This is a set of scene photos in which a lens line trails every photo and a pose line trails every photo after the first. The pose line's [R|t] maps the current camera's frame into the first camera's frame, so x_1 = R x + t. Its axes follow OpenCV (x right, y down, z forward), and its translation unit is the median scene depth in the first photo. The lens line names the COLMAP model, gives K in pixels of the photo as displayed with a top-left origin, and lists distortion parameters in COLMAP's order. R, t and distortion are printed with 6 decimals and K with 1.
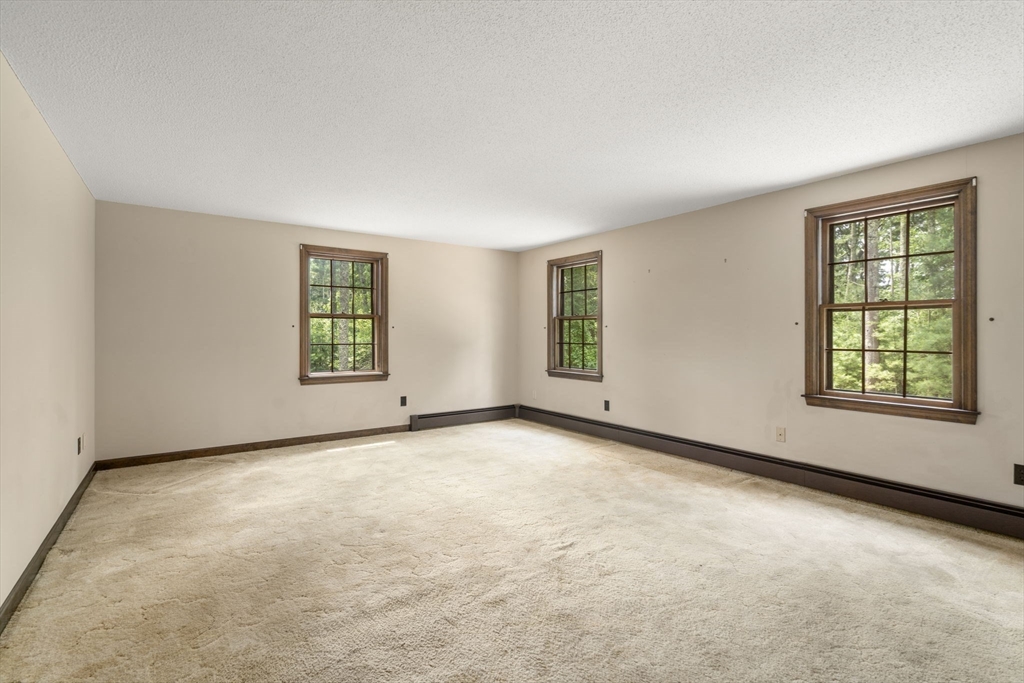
lens RADIAL K [[459.7, 0, 515.0], [0, 459.7, 332.0], [0, 0, 1]] dist [0.001764, 0.000100]
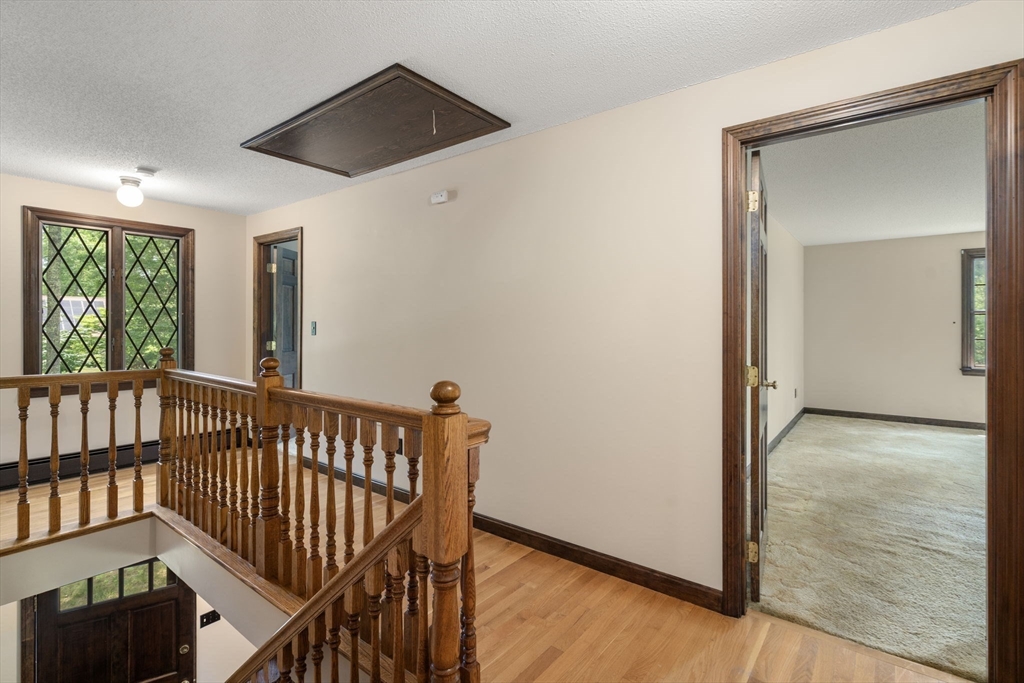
lens RADIAL K [[476.0, 0, 510.2], [0, 476.0, 331.3], [0, 0, 1]] dist [0.003829, 0.000293]
pose [[0.266029, 0.002154, -0.963963, 0.457913], [0.008473, 0.999954, 0.004573, -0.008361], [0.963928, -0.009384, 0.265998, -0.469768]]
